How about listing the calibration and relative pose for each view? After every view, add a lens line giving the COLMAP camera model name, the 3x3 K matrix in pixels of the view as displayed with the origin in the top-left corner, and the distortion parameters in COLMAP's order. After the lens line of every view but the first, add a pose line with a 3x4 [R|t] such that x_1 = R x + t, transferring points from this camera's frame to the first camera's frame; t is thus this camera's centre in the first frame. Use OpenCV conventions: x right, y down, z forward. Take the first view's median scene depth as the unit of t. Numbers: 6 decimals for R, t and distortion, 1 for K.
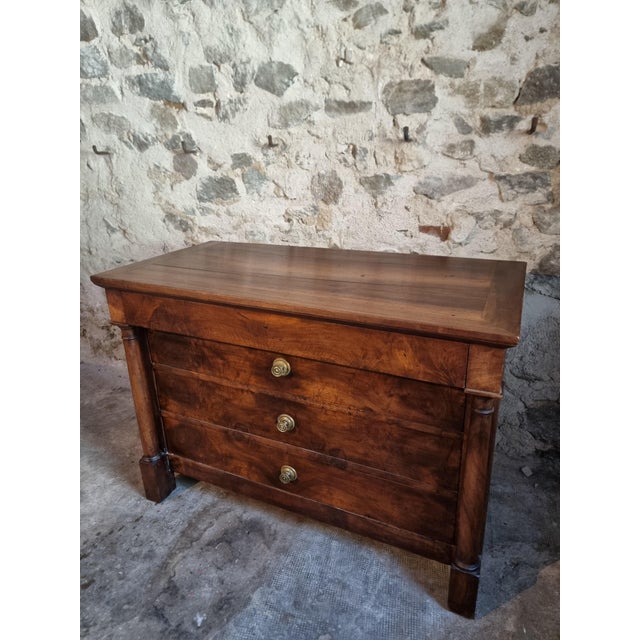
lens RADIAL K [[447.9, 0, 314.9], [0, 447.9, 316.7], [0, 0, 1]] dist [0.069656, -0.069387]
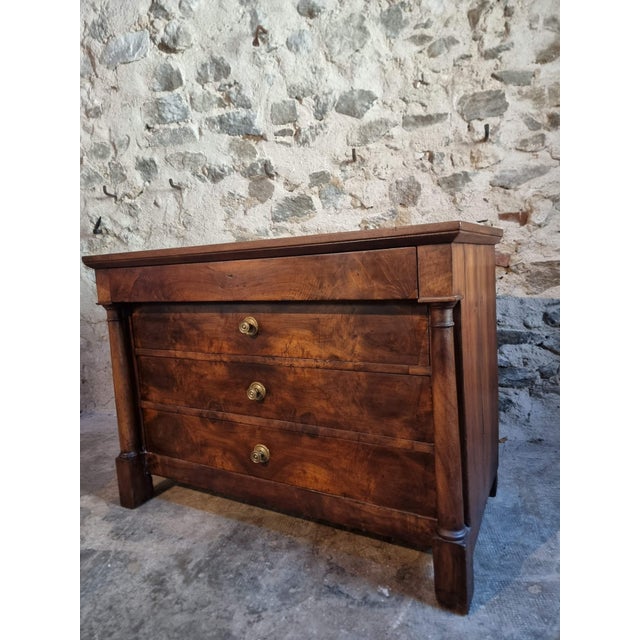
lens RADIAL K [[447.9, 0, 308.8], [0, 447.9, 319.1], [0, 0, 1]] dist [0.069656, -0.069387]
pose [[0.993656, -0.050906, 0.100278, -0.353213], [0.074380, 0.966284, -0.246500, 0.283966], [-0.084348, 0.252395, 0.963941, 0.035081]]
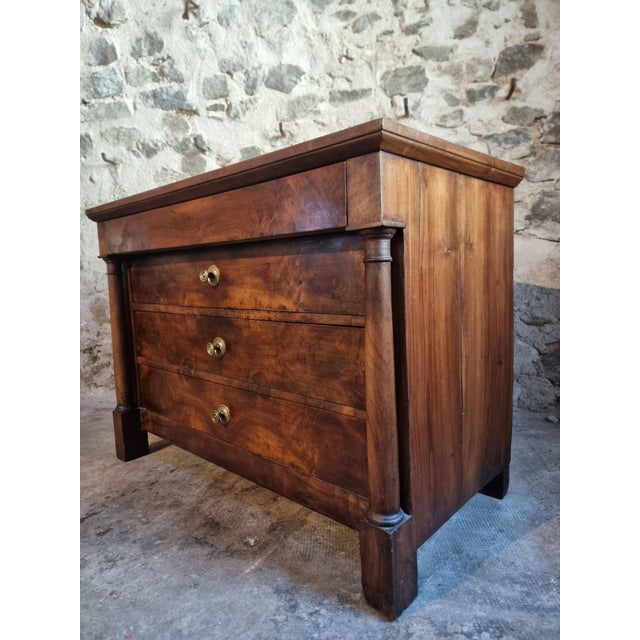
lens RADIAL K [[447.9, 0, 313.4], [0, 447.9, 323.3], [0, 0, 1]] dist [0.069656, -0.069387]
pose [[0.991922, -0.031933, 0.122765, -0.177231], [0.063765, 0.962153, -0.264945, 0.390701], [-0.109659, 0.270633, 0.956417, 0.053577]]
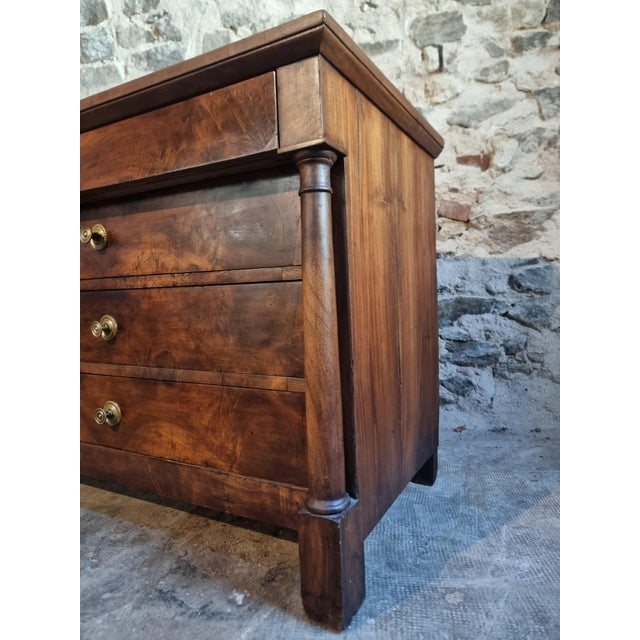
lens RADIAL K [[447.9, 0, 322.4], [0, 447.9, 324.4], [0, 0, 1]] dist [0.069656, -0.069387]
pose [[0.992703, -0.016896, 0.119398, -0.162261], [0.052452, 0.952064, -0.301367, 0.394486], [-0.108583, 0.305431, 0.946003, 0.246838]]
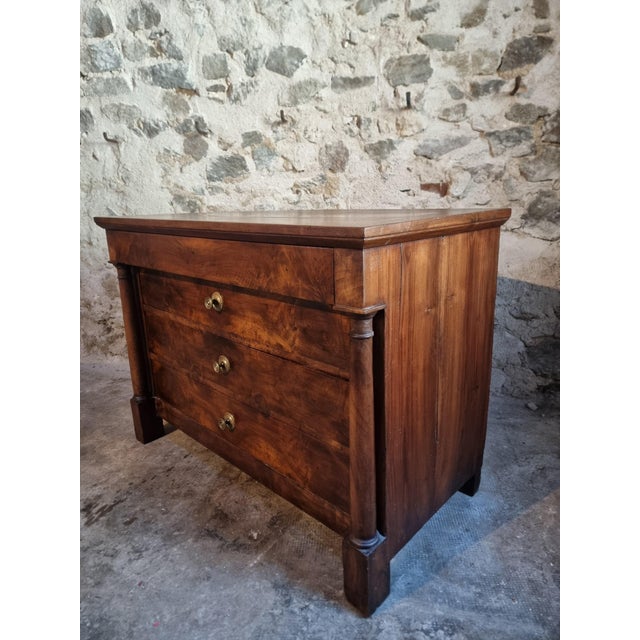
lens RADIAL K [[447.9, 0, 315.0], [0, 447.9, 317.5], [0, 0, 1]] dist [0.069656, -0.069387]
pose [[0.993861, -0.040895, 0.102804, -0.157945], [0.052748, 0.991922, -0.115361, 0.241477], [-0.097256, 0.120076, 0.987989, -0.044183]]
